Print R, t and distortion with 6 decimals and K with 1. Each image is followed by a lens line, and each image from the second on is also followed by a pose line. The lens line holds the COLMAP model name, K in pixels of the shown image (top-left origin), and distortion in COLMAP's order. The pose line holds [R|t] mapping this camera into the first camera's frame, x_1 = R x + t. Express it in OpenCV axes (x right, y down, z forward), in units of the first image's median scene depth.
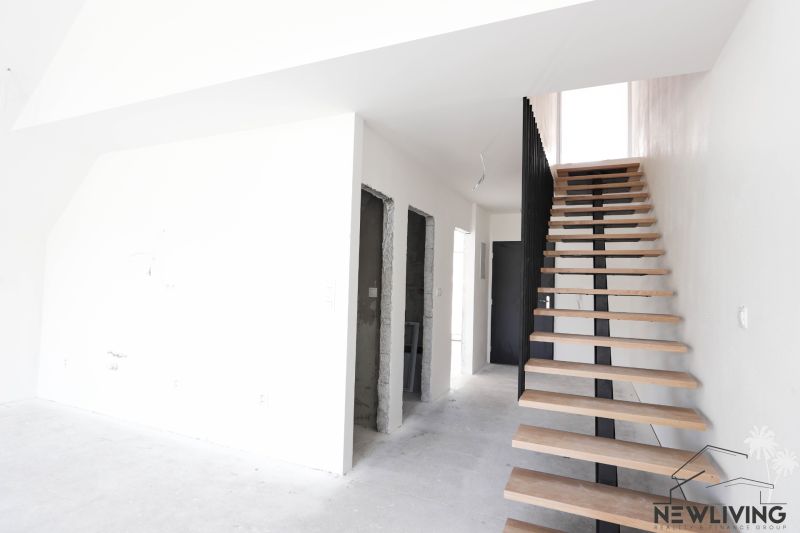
lens RADIAL K [[409.3, 0, 399.6], [0, 409.3, 256.6], [0, 0, 1]] dist [-0.018931, 0.000068]
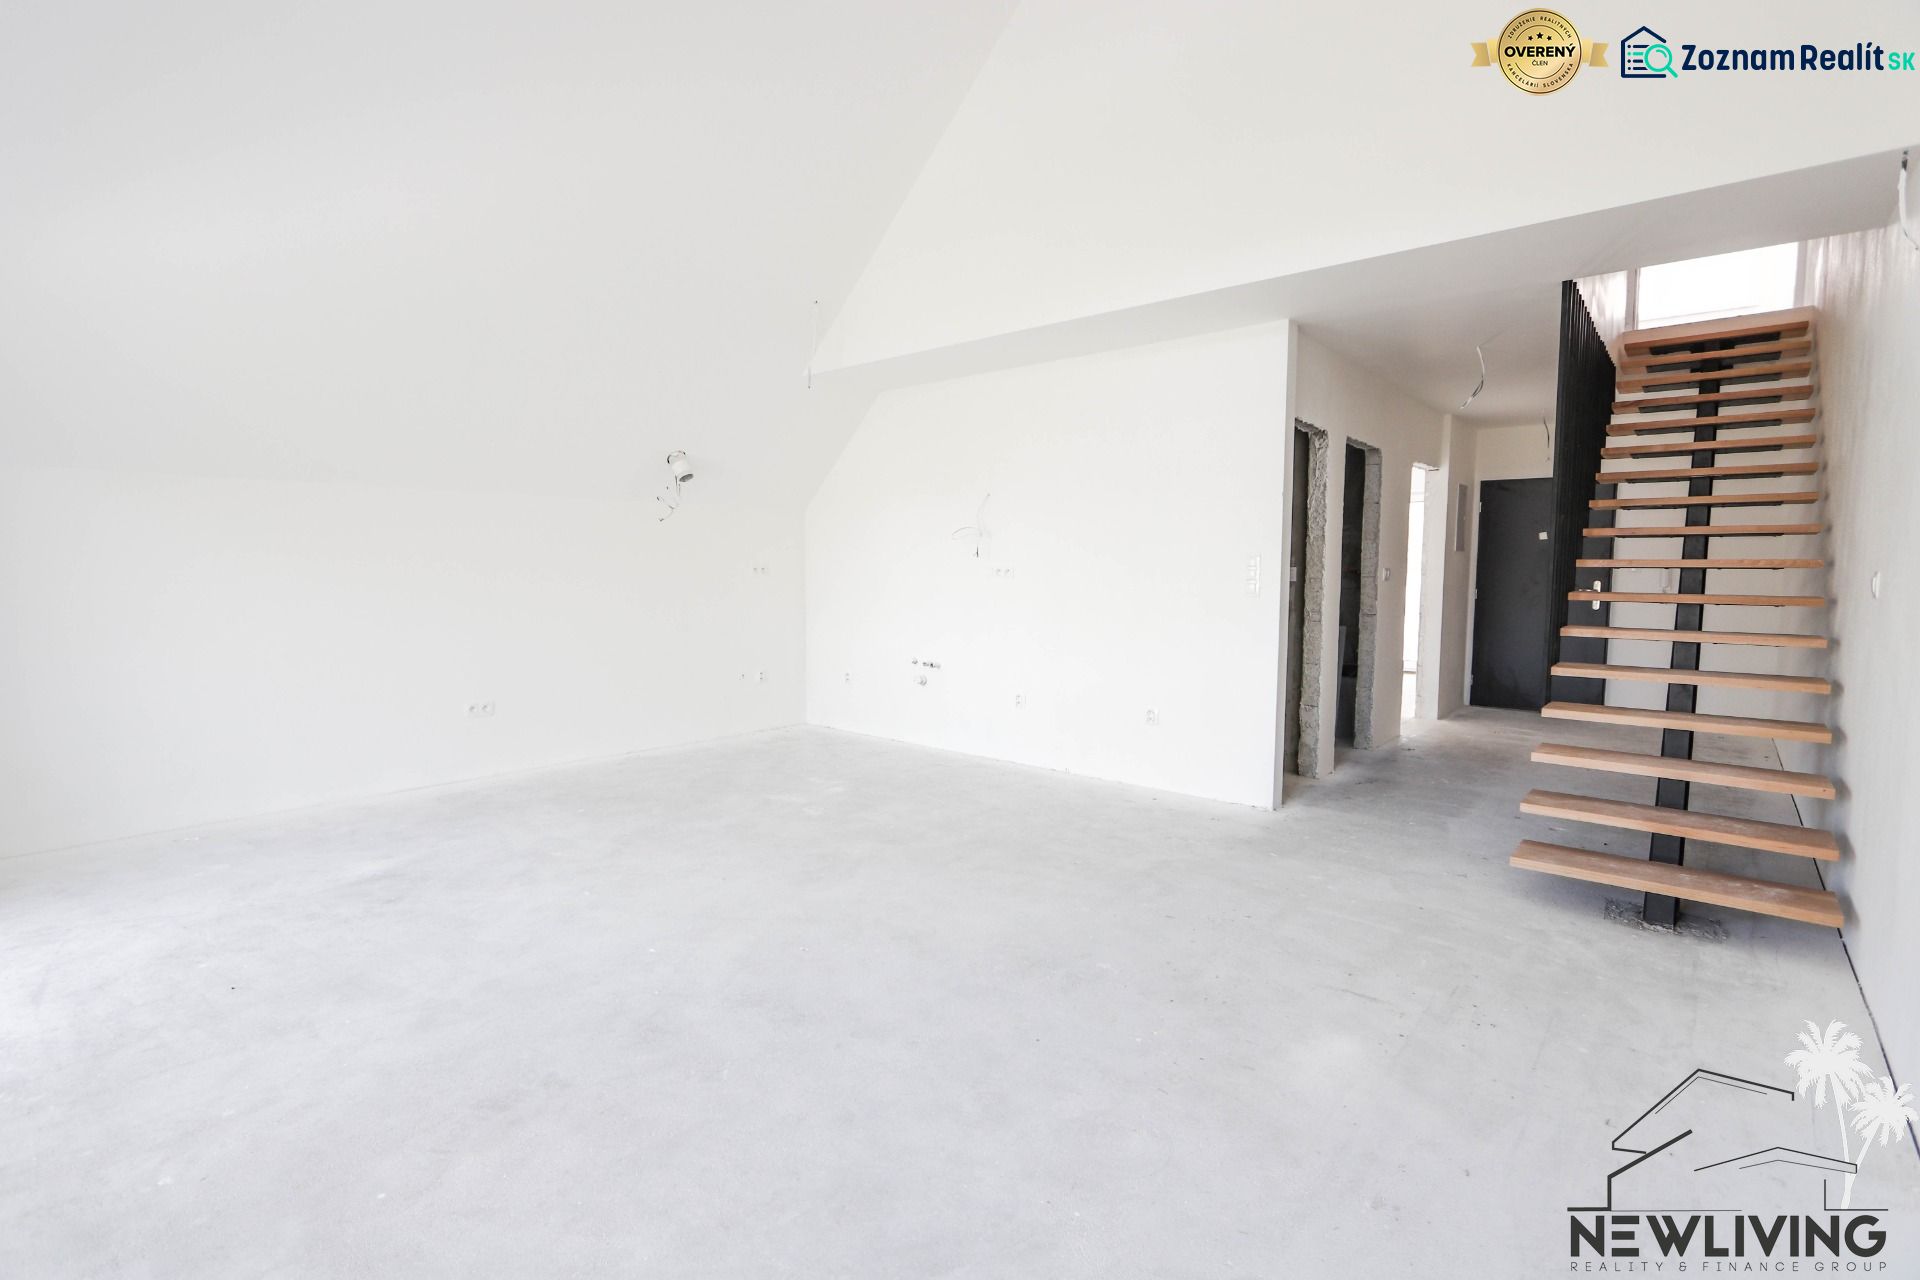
lens RADIAL K [[883.3, 0, 940.0], [0, 883.3, 622.3], [0, 0, 1]] dist [-0.013240, -0.000111]
pose [[0.955579, -0.005143, -0.294690, -0.172459], [0.039843, 0.992924, 0.111868, -0.016781], [0.292030, -0.118640, 0.949022, -0.497330]]
